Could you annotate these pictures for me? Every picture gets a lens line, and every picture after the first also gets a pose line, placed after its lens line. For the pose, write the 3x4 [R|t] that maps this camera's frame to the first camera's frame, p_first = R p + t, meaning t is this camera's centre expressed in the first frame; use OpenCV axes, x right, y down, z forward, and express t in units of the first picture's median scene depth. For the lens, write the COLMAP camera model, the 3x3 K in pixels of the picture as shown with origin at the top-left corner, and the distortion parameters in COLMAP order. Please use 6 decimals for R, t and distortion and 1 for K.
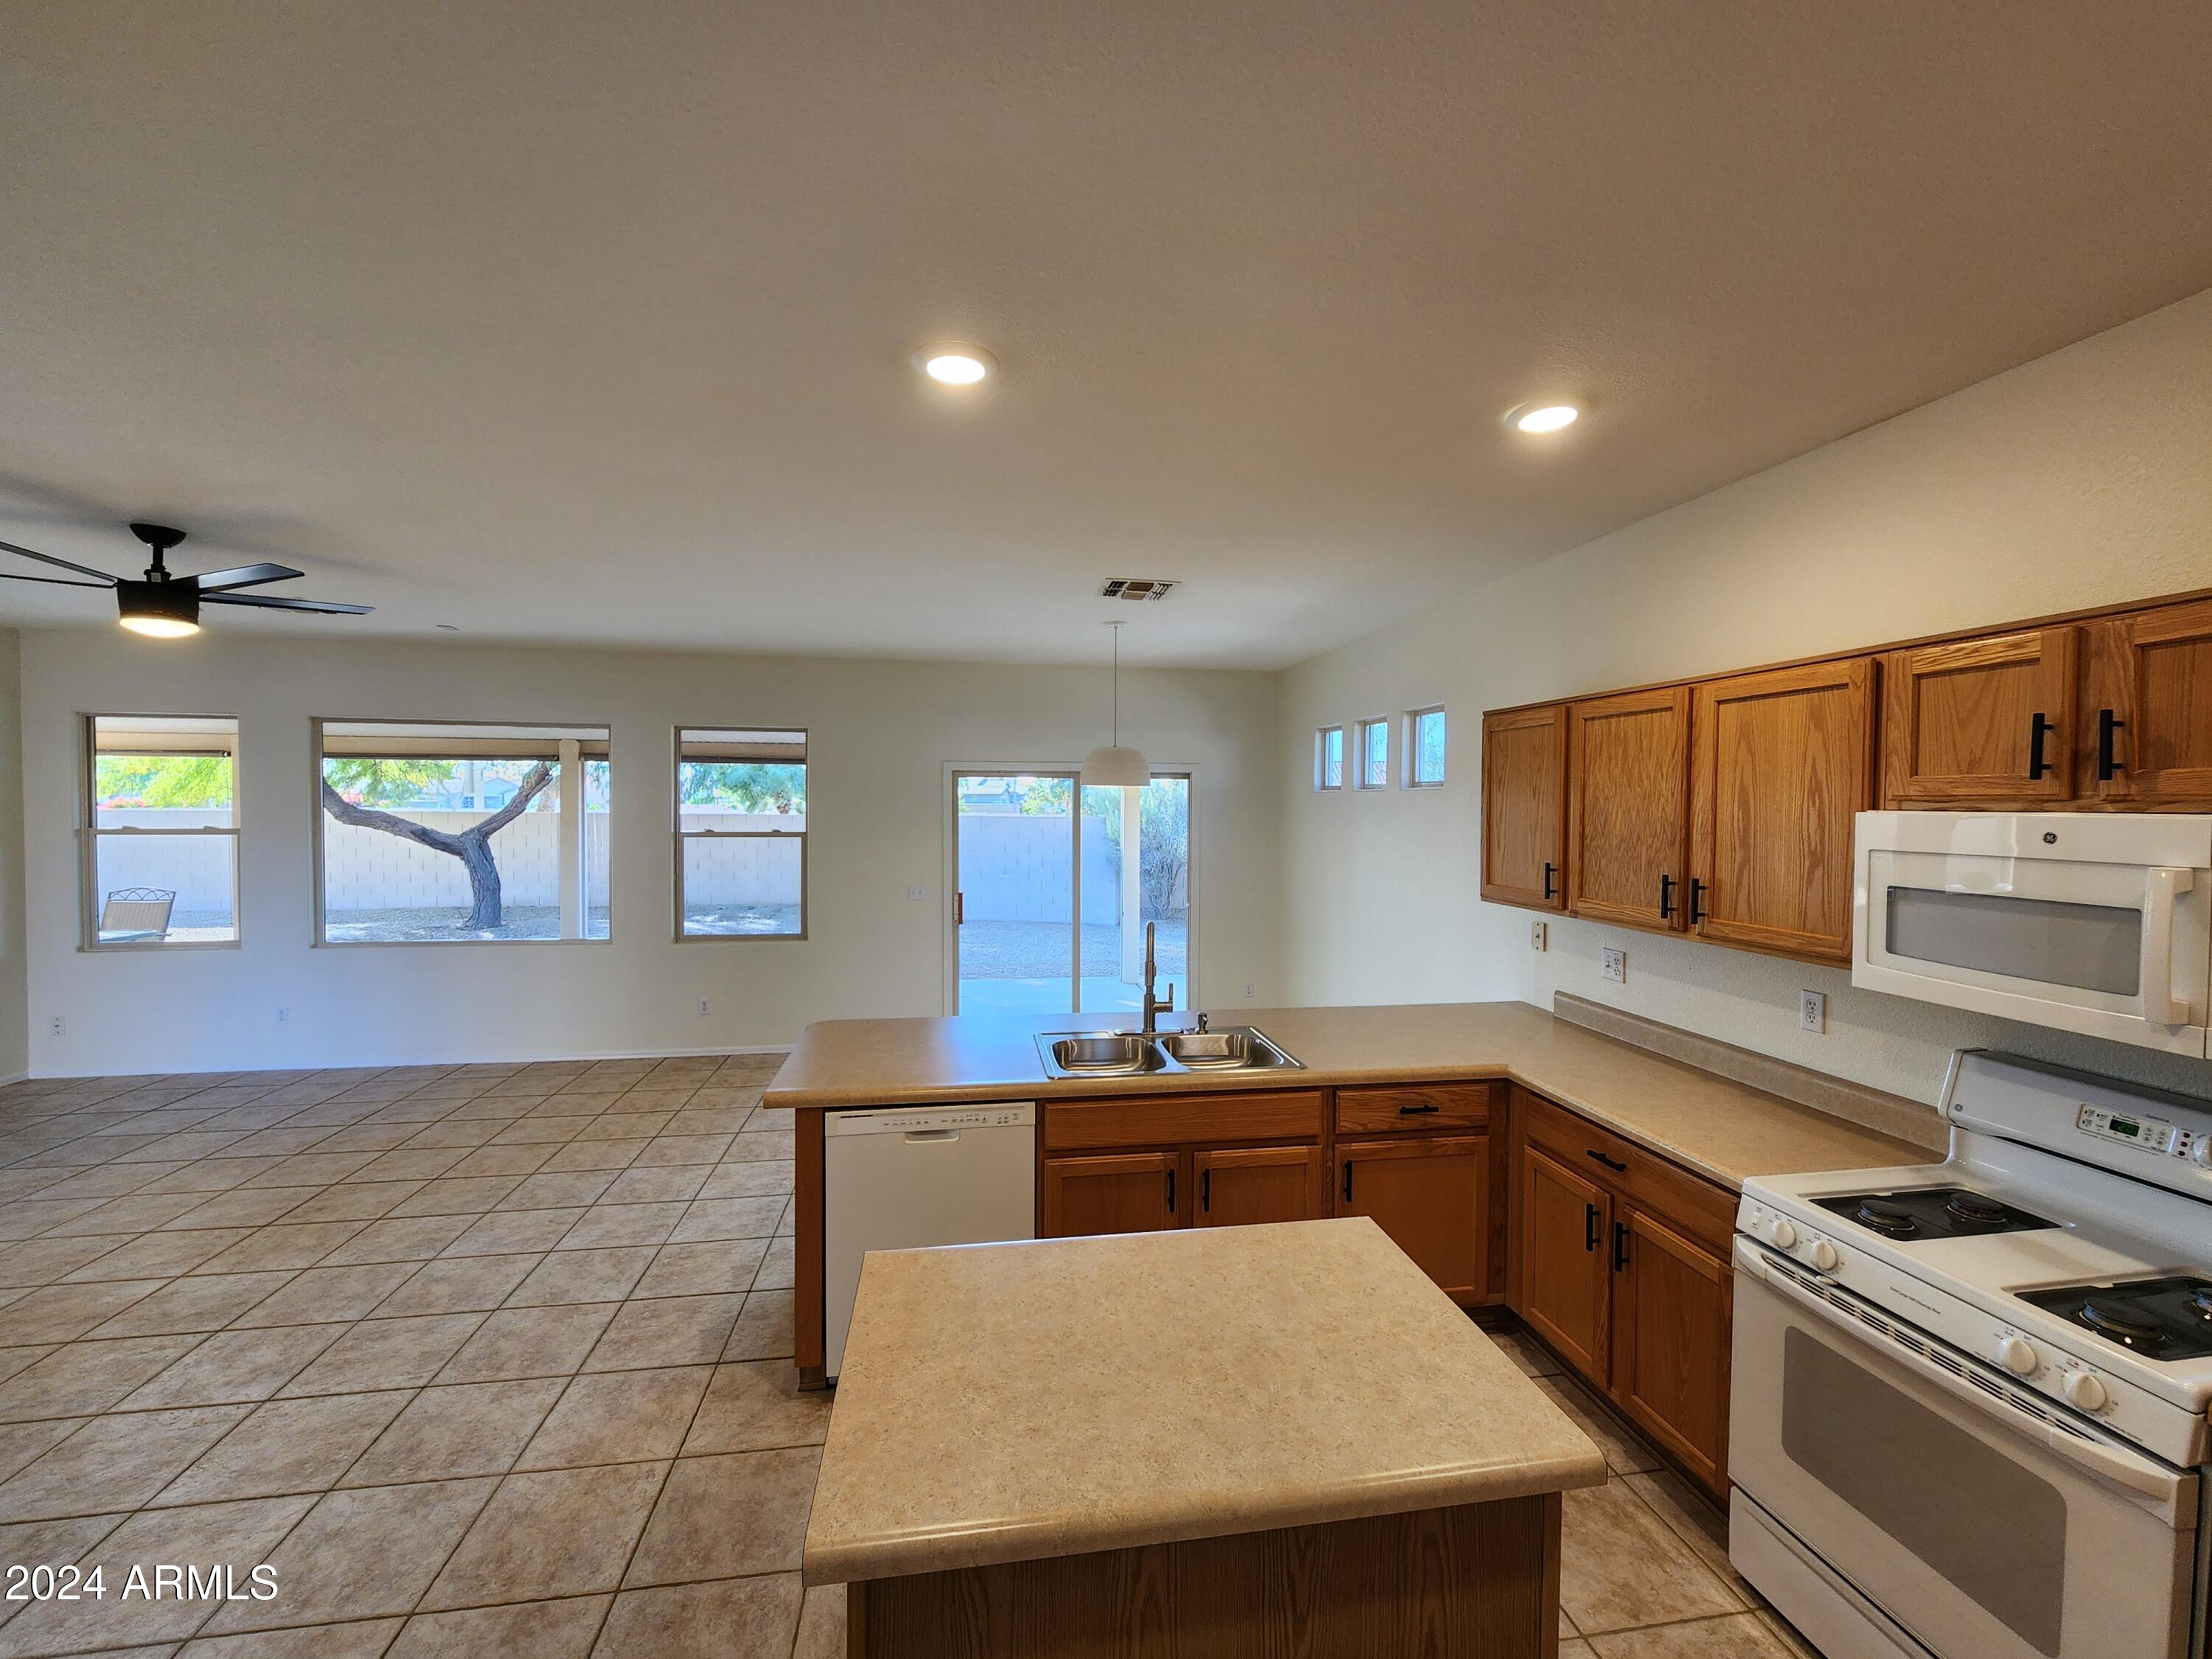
lens RADIAL K [[903.2, 0, 1107.7], [0, 903.2, 827.5], [0, 0, 1]] dist [-0.001297, 0.000050]
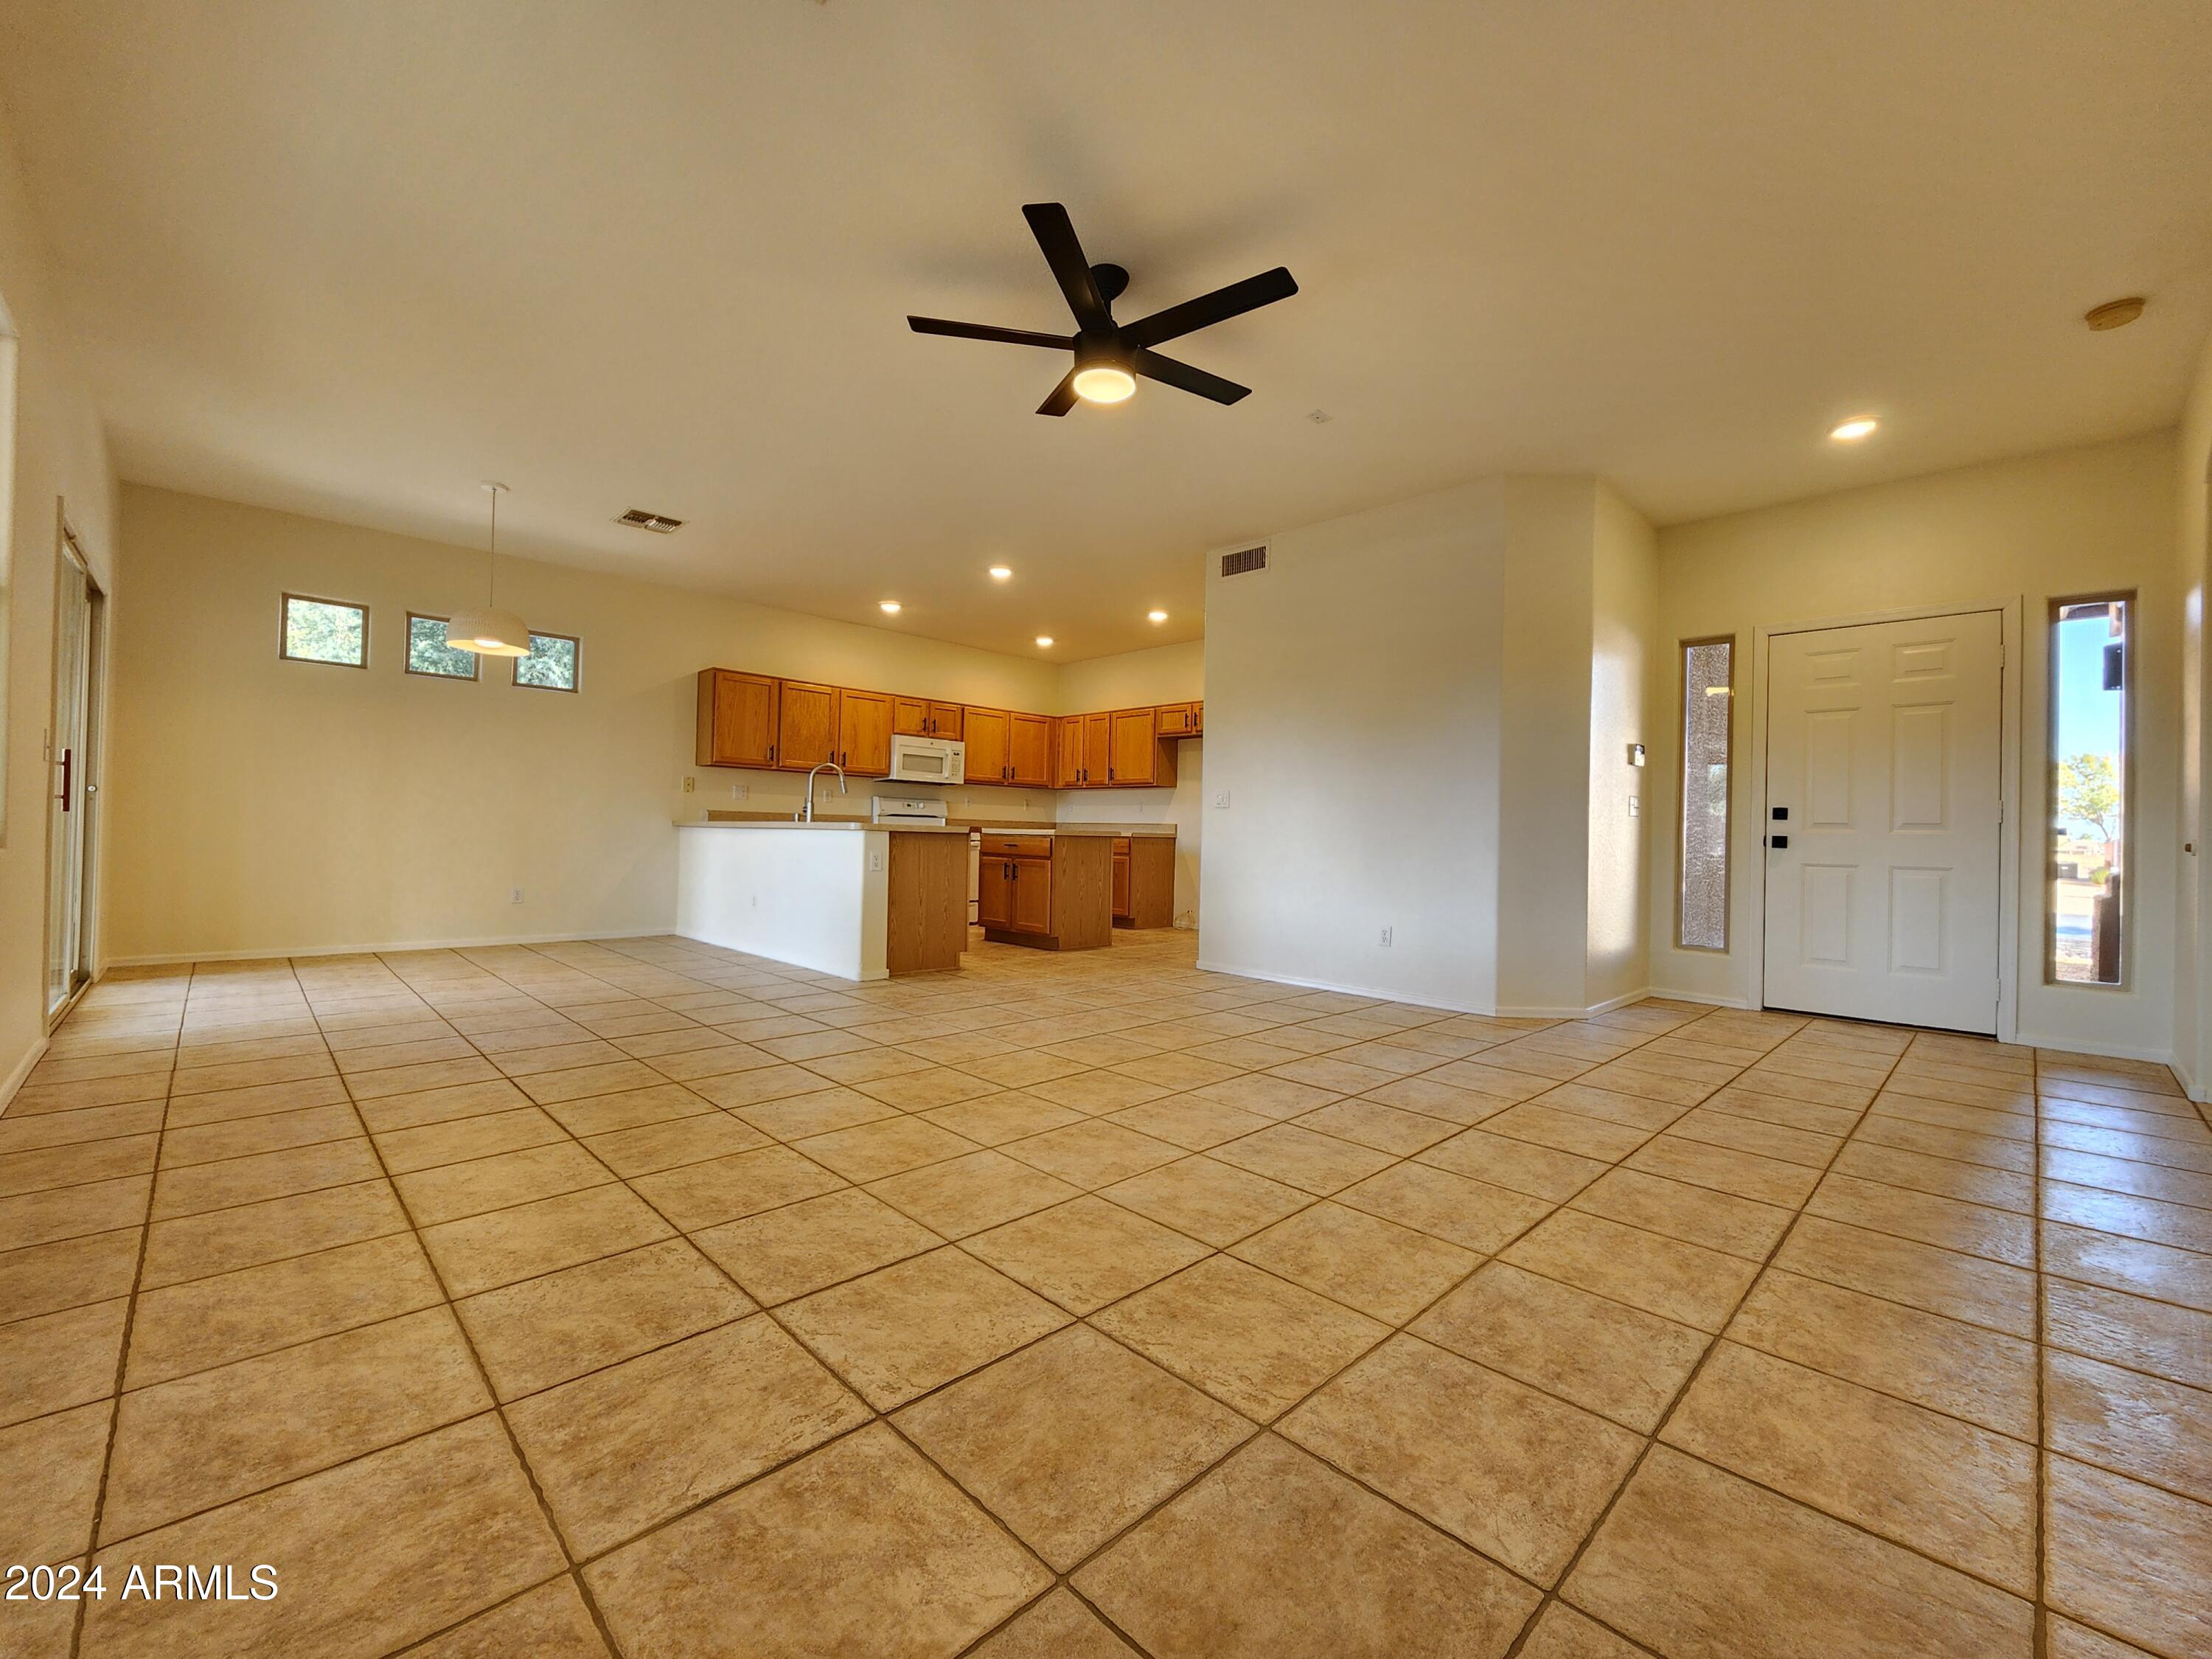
lens RADIAL K [[909.1, 0, 1112.7], [0, 909.1, 822.0], [0, 0, 1]] dist [0.001086, 0.000144]
pose [[-0.575706, -0.011493, 0.817576, -1.946958], [-0.010083, 0.999925, 0.006956, 0.212296], [-0.817594, -0.004239, -0.575779, 1.637993]]
